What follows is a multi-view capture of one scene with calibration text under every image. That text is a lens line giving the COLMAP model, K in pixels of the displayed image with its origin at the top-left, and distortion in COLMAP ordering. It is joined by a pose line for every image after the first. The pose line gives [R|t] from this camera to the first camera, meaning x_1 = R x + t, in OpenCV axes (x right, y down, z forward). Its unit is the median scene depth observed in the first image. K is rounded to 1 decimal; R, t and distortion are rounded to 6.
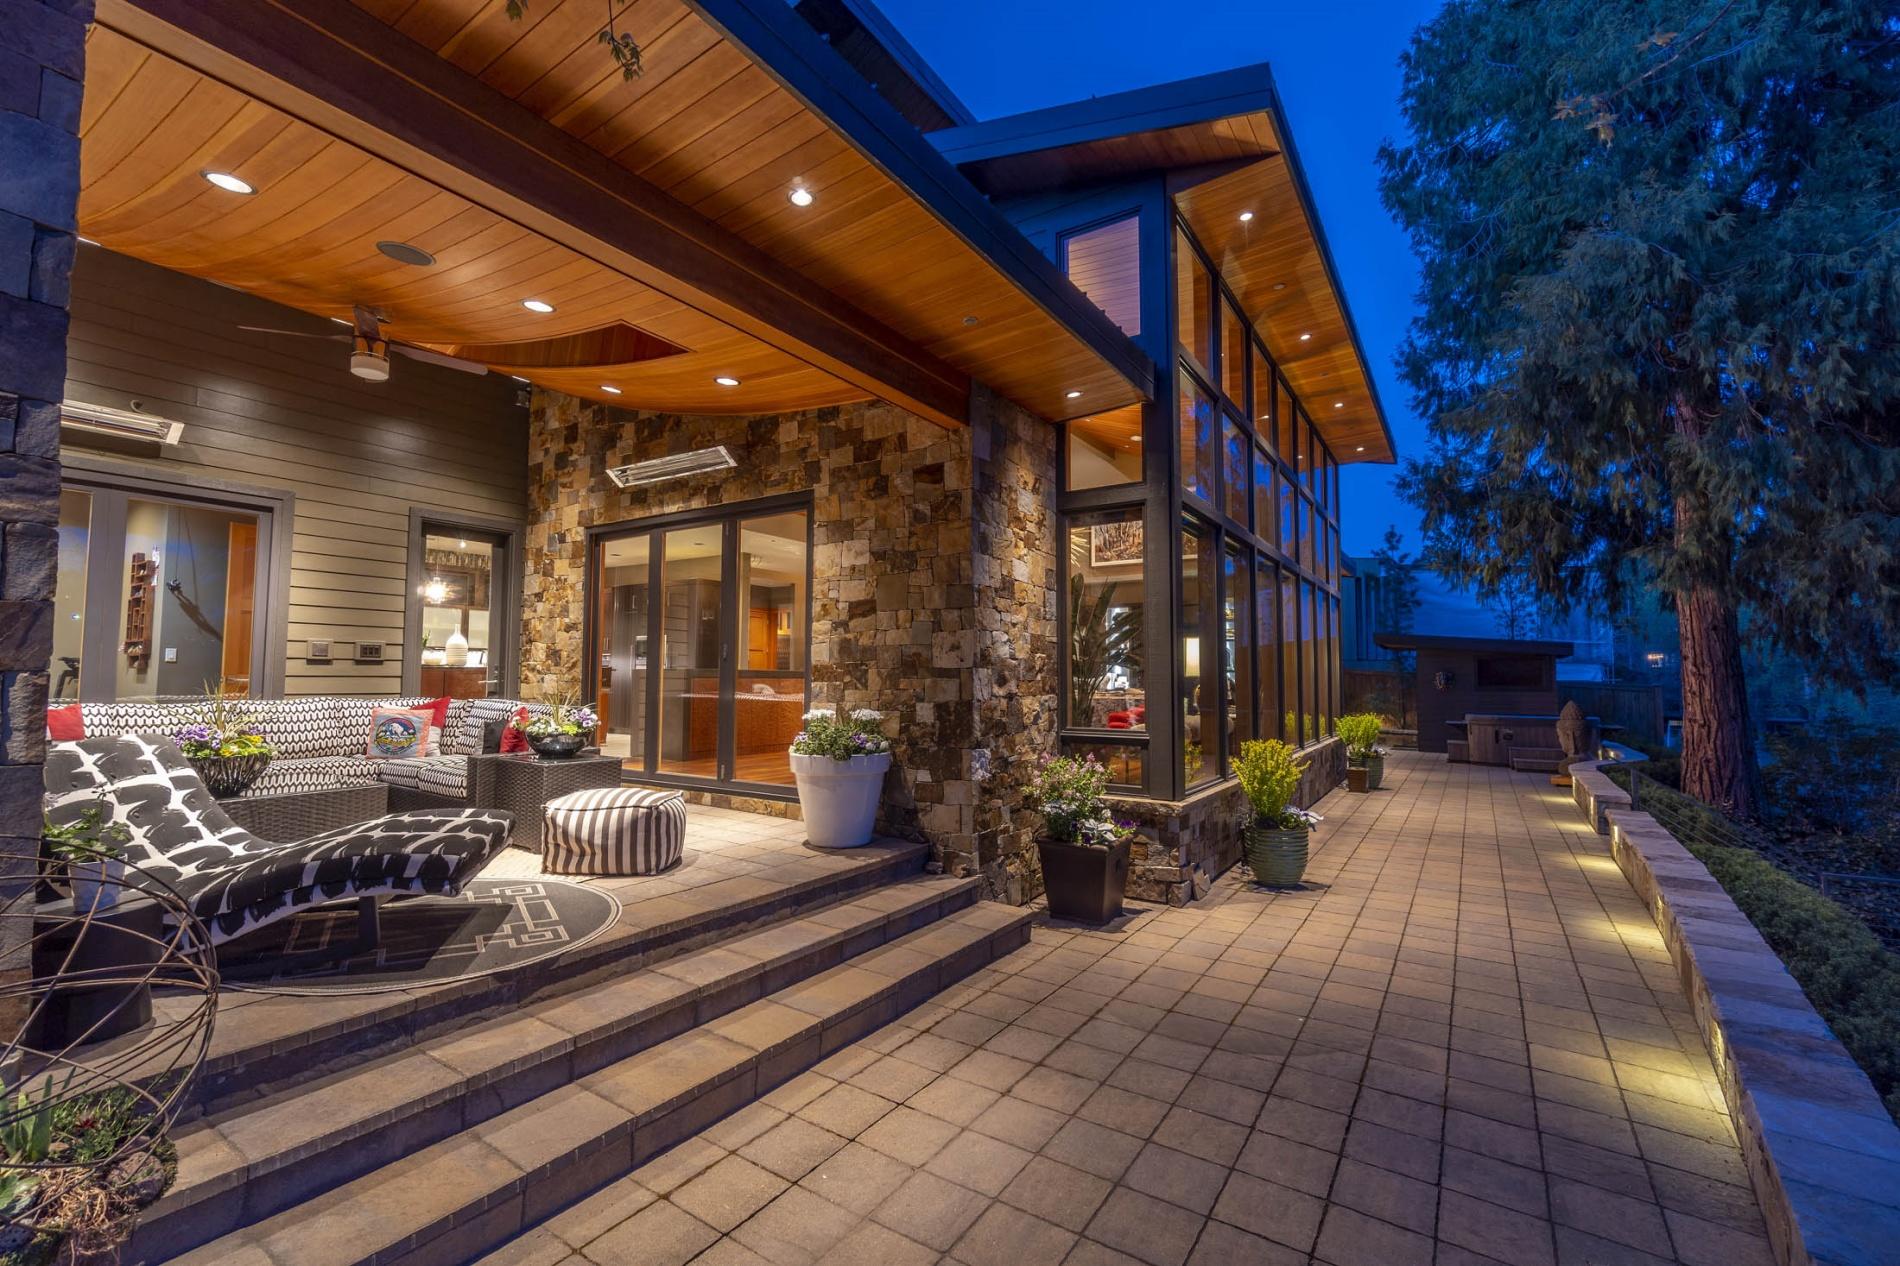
lens RADIAL K [[812.3, 0, 941.8], [0, 812.3, 630.3], [0, 0, 1]] dist [0.000635, 0.000786]
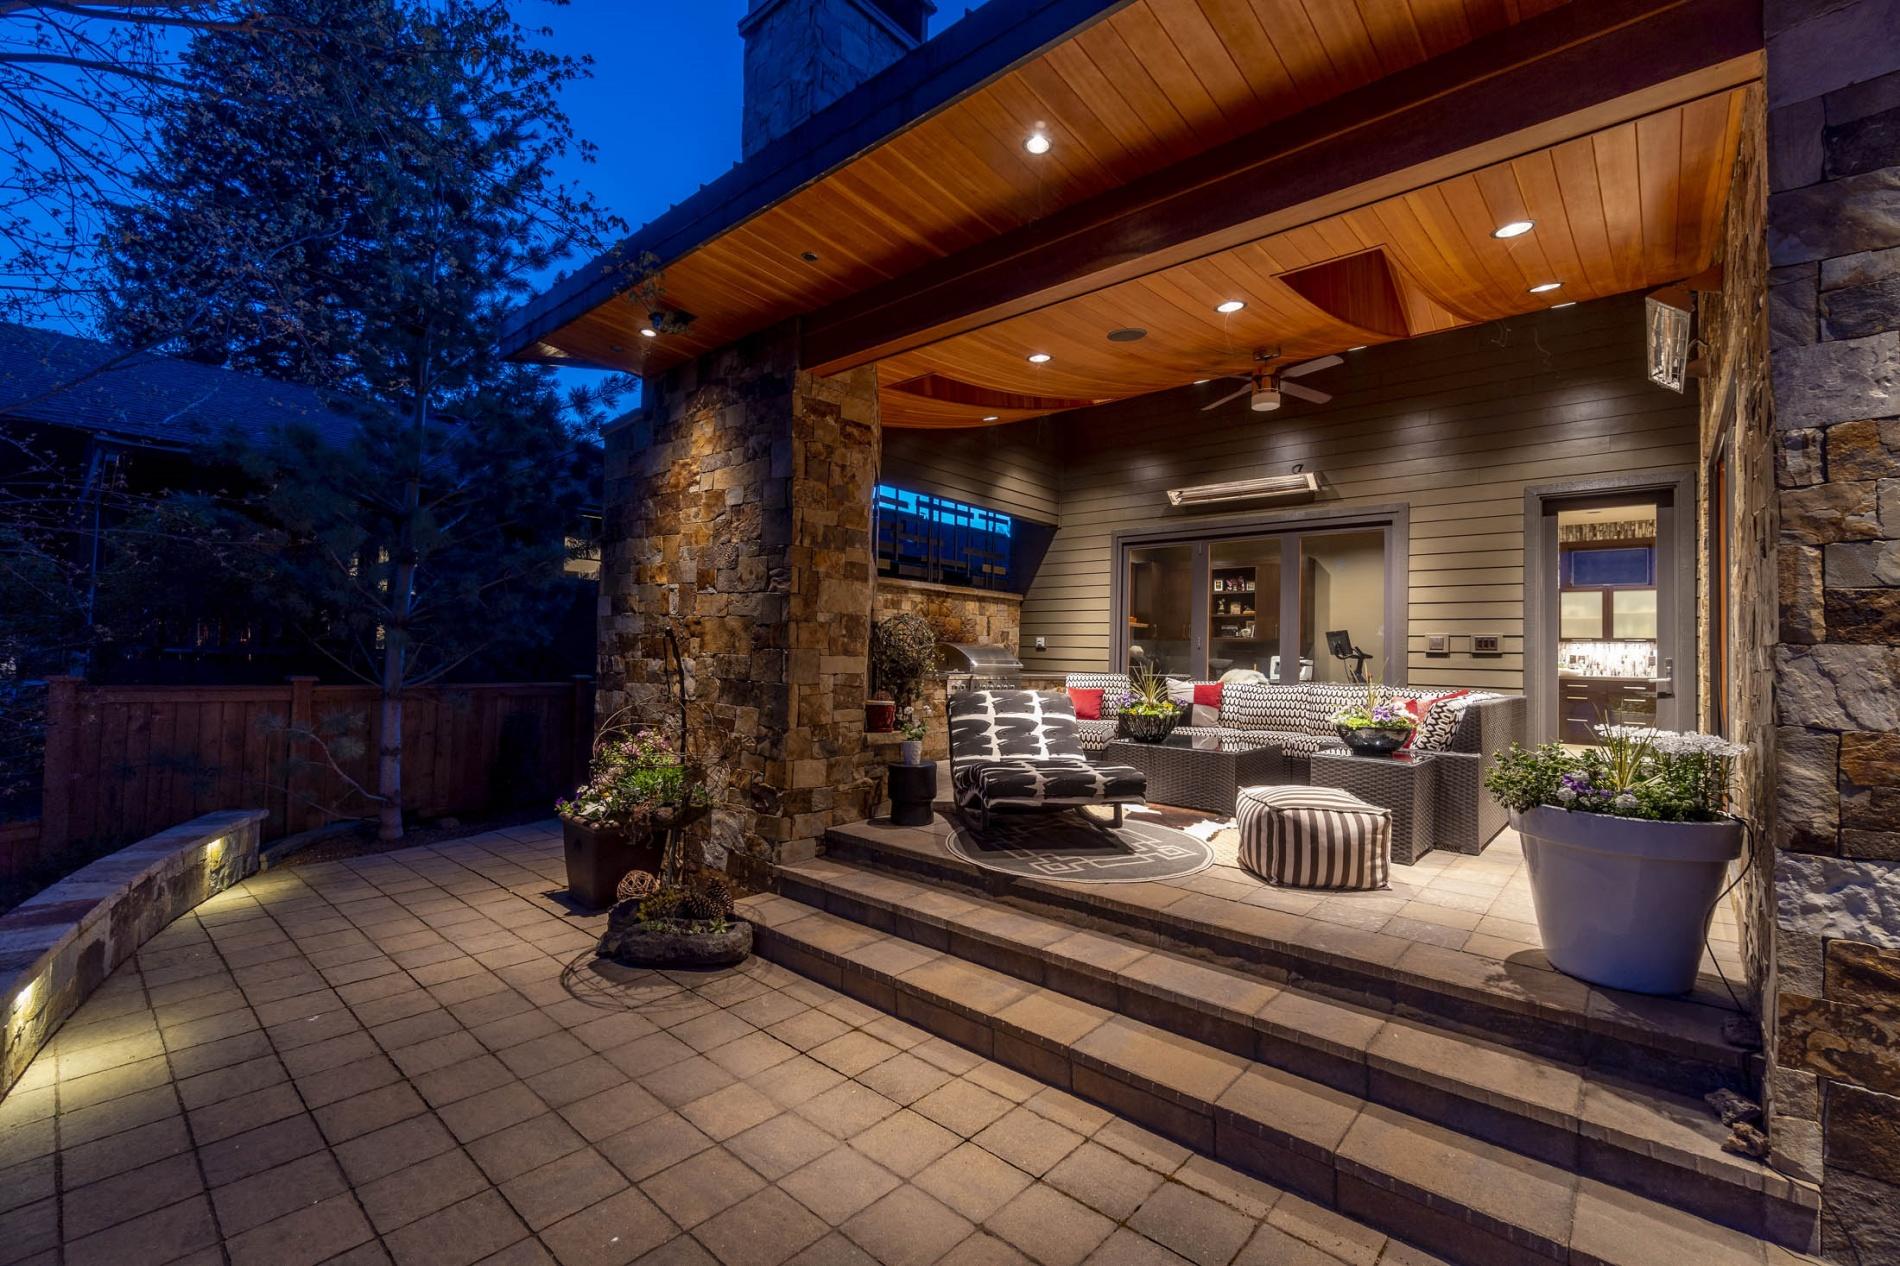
lens RADIAL K [[812.3, 0, 936.6], [0, 812.3, 628.4], [0, 0, 1]] dist [0.000635, 0.000786]
pose [[-0.145274, -0.043709, -0.988425, 0.557945], [0.032152, 0.998287, -0.048871, 0.051351], [0.988869, -0.038879, -0.143620, 0.740431]]
